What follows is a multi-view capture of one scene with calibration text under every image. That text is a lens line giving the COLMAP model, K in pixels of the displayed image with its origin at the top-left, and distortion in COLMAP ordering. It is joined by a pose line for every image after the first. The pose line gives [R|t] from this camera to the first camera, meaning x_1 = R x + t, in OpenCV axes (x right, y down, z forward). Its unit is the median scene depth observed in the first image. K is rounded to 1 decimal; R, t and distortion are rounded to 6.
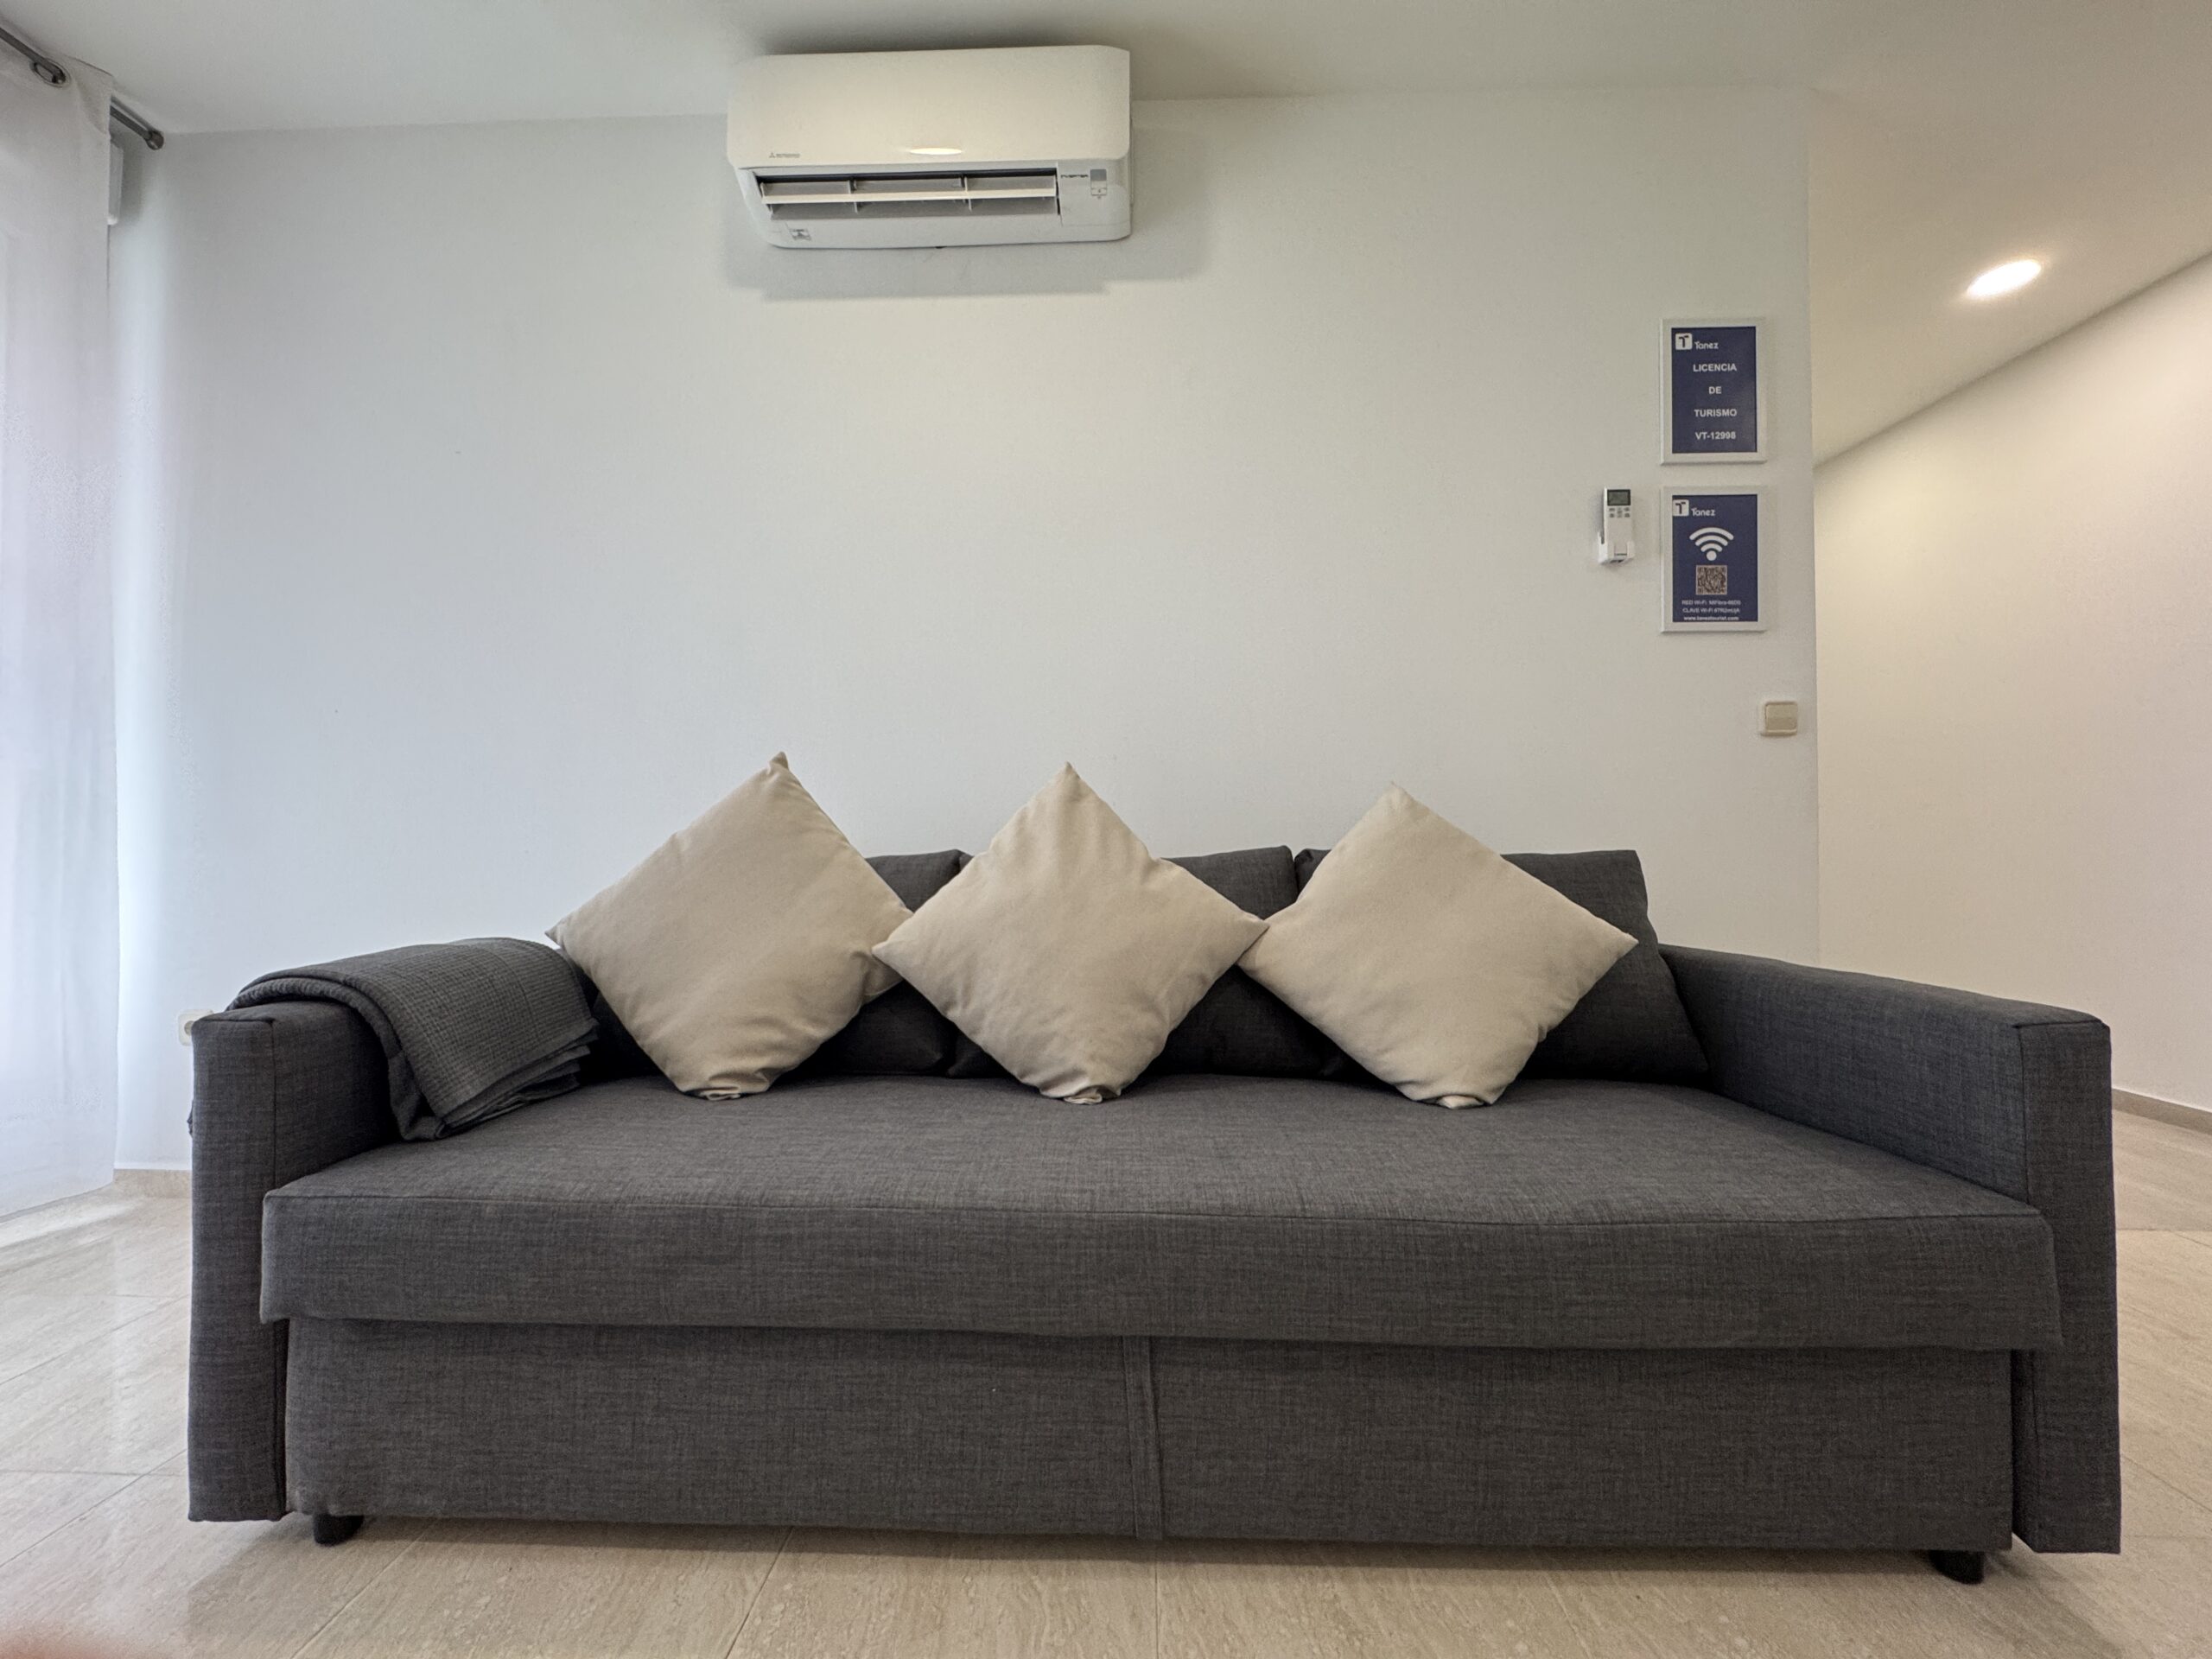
lens RADIAL K [[889.5, 0, 1097.5], [0, 889.5, 826.7], [0, 0, 1]] dist [-0.001853, -0.000744]
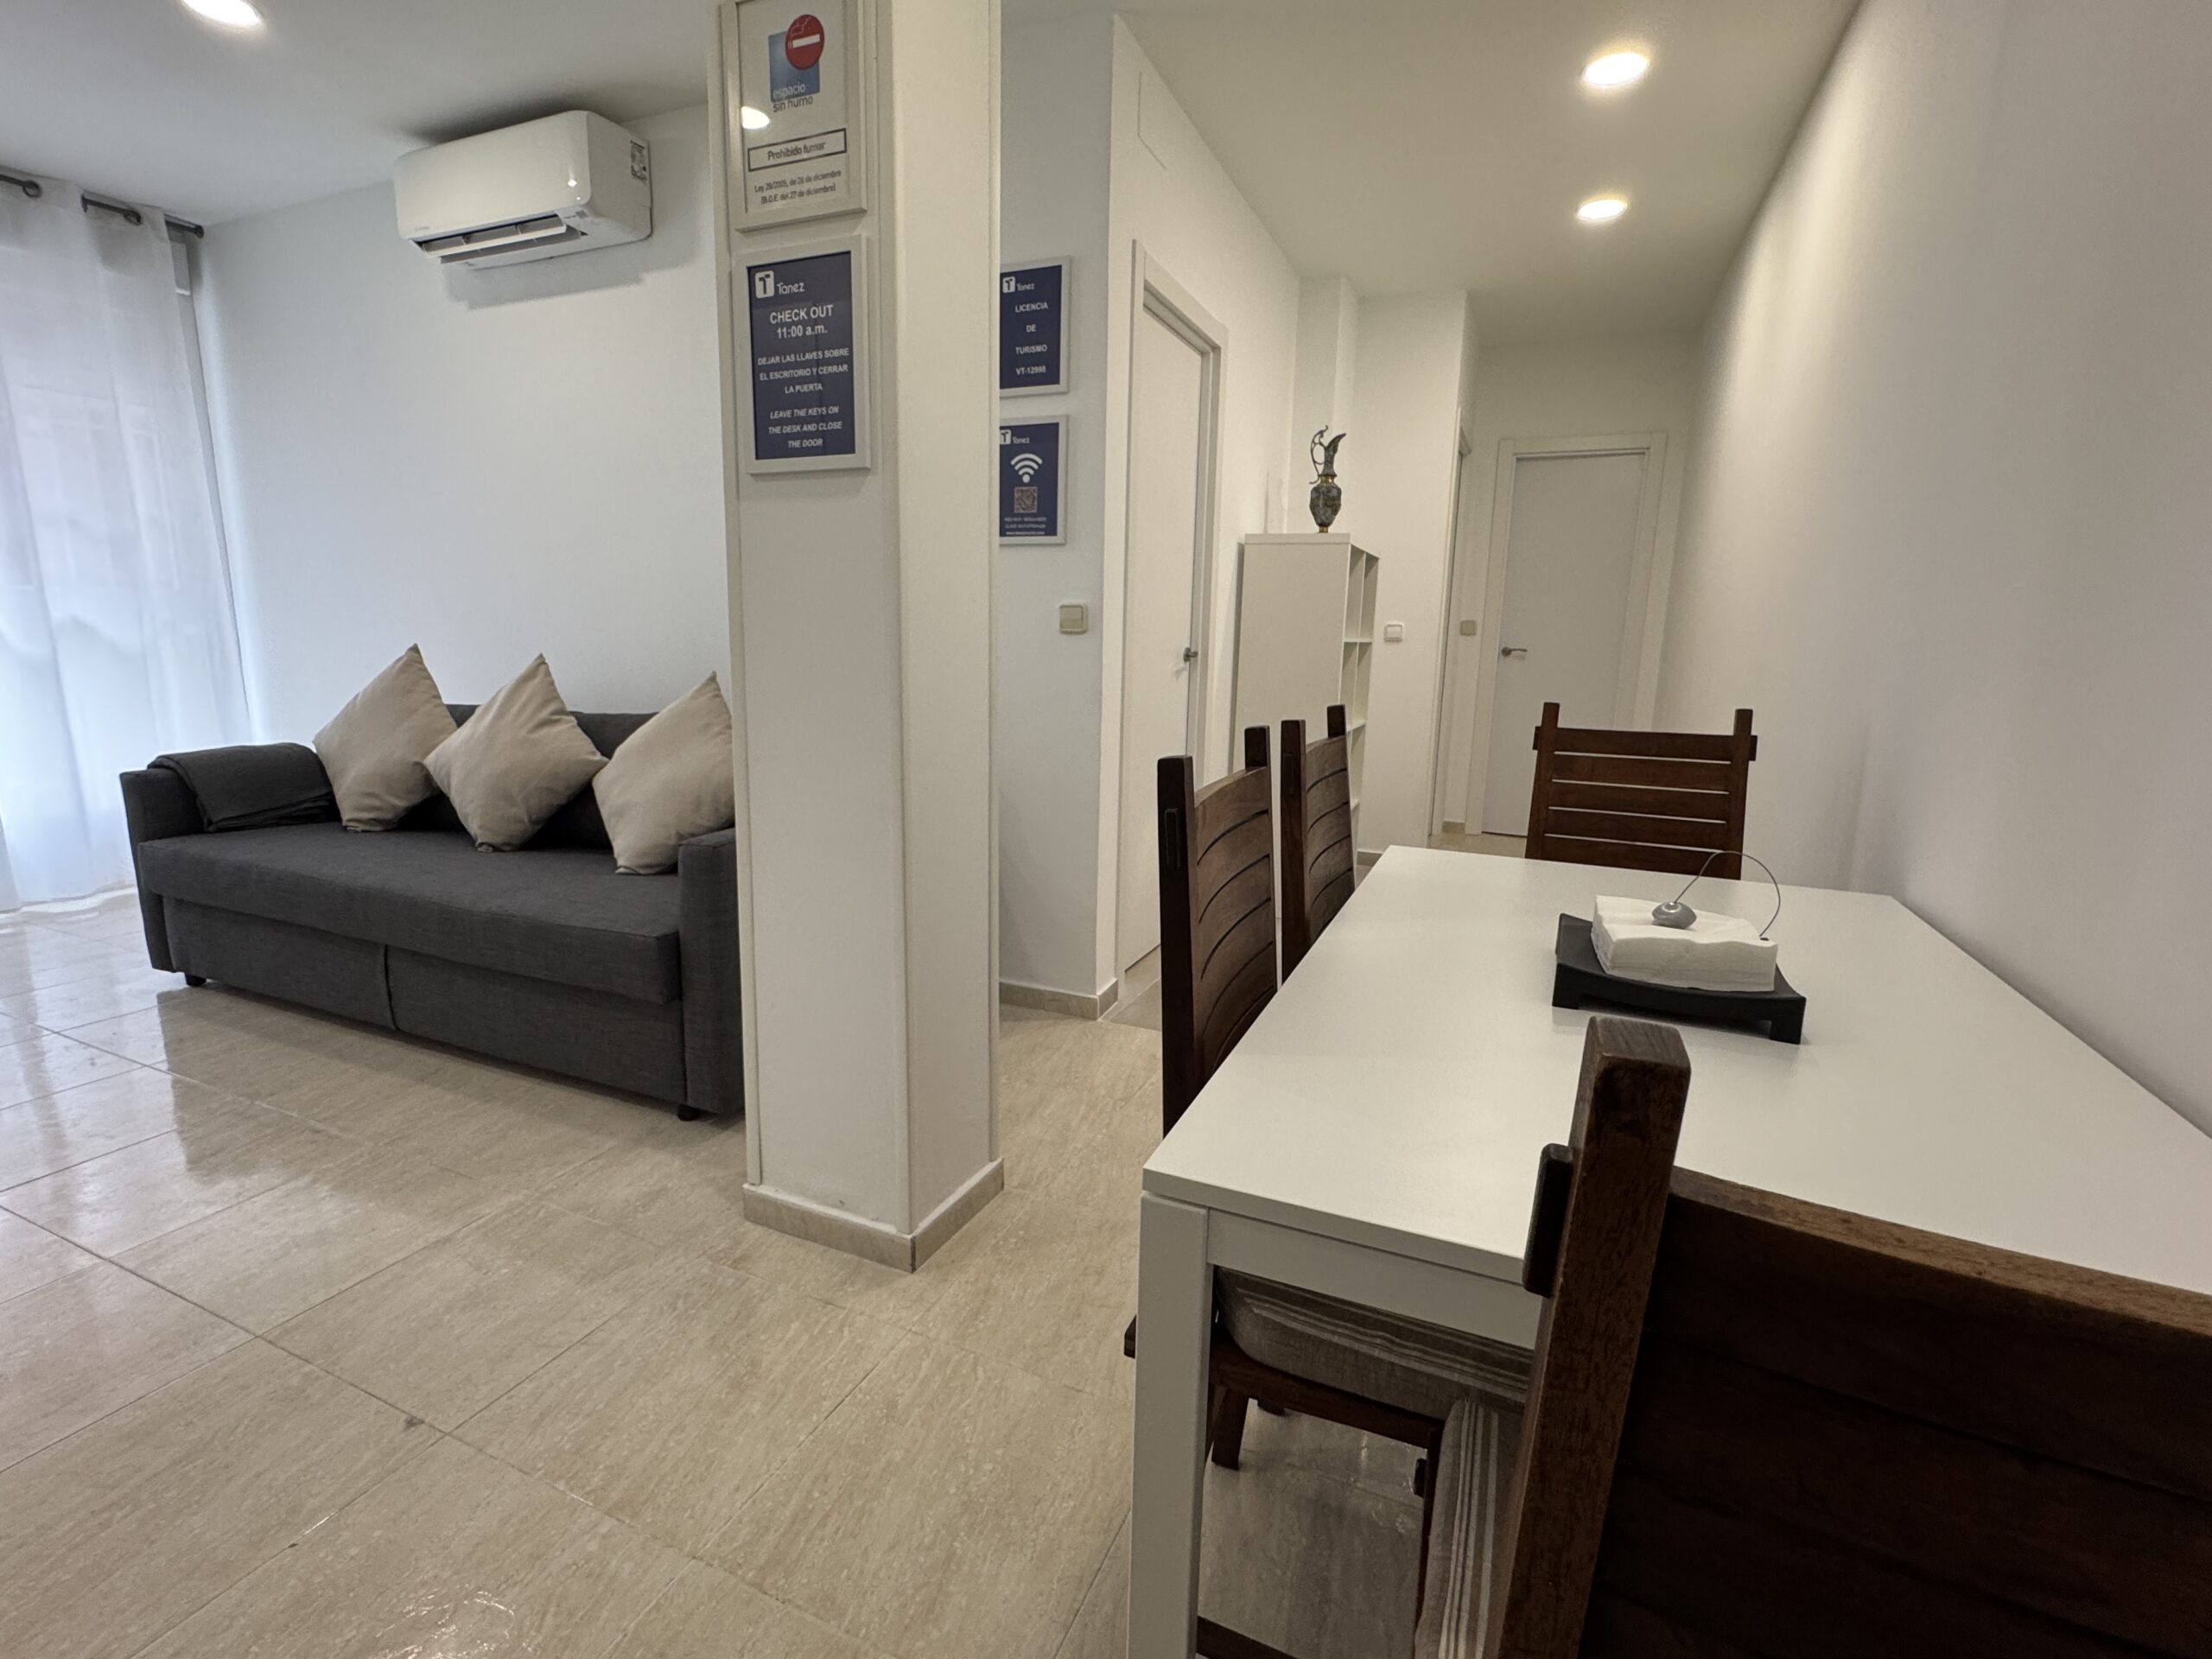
lens RADIAL K [[1058.4, 0, 1123.8], [0, 1058.4, 828.5], [0, 0, 1]] dist [-0.003178, -0.000882]
pose [[0.927037, 0.087649, -0.364582, 1.378823], [-0.013704, 0.979567, 0.200652, -0.132010], [0.374719, -0.181016, 0.909296, -0.329401]]
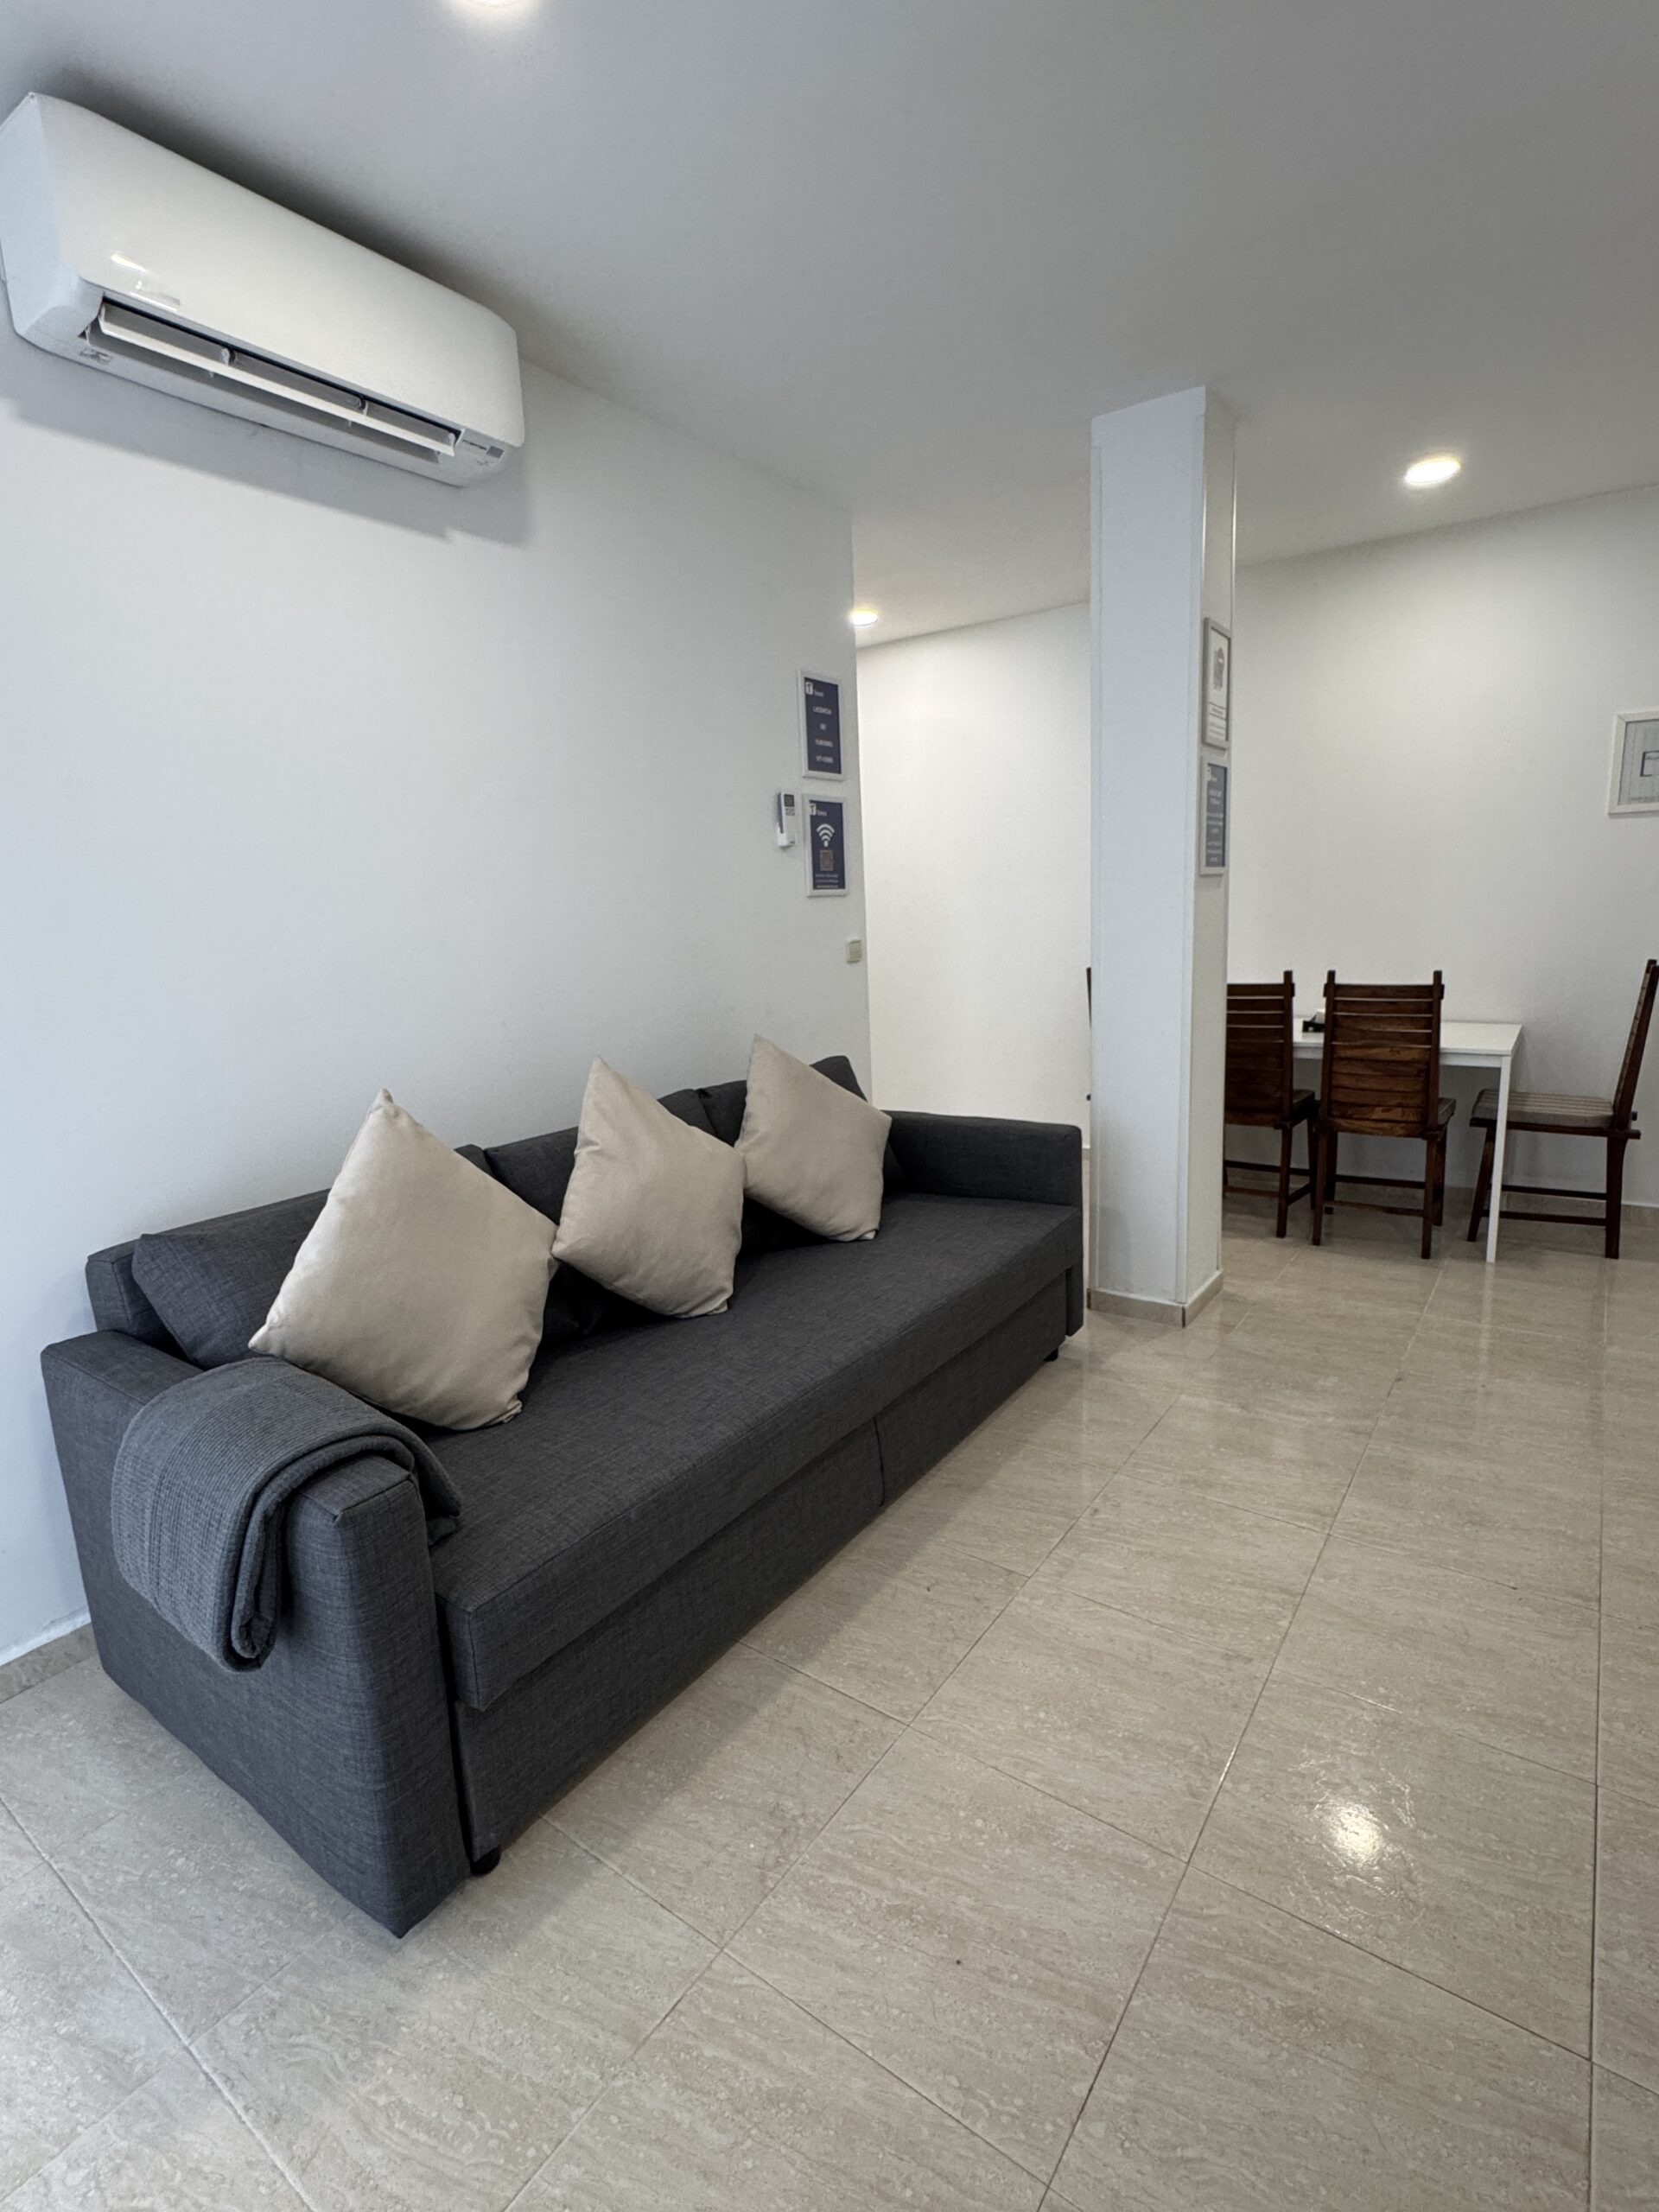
lens RADIAL K [[1058.4, 0, 836.0], [0, 1058.4, 1099.3], [0, 0, 1]] dist [-0.003178, -0.000882]
pose [[0.552700, -0.175287, 0.814737, -0.827129], [0.029594, 0.981141, 0.191012, -0.223586], [-0.832854, -0.081462, 0.547465, -0.022333]]
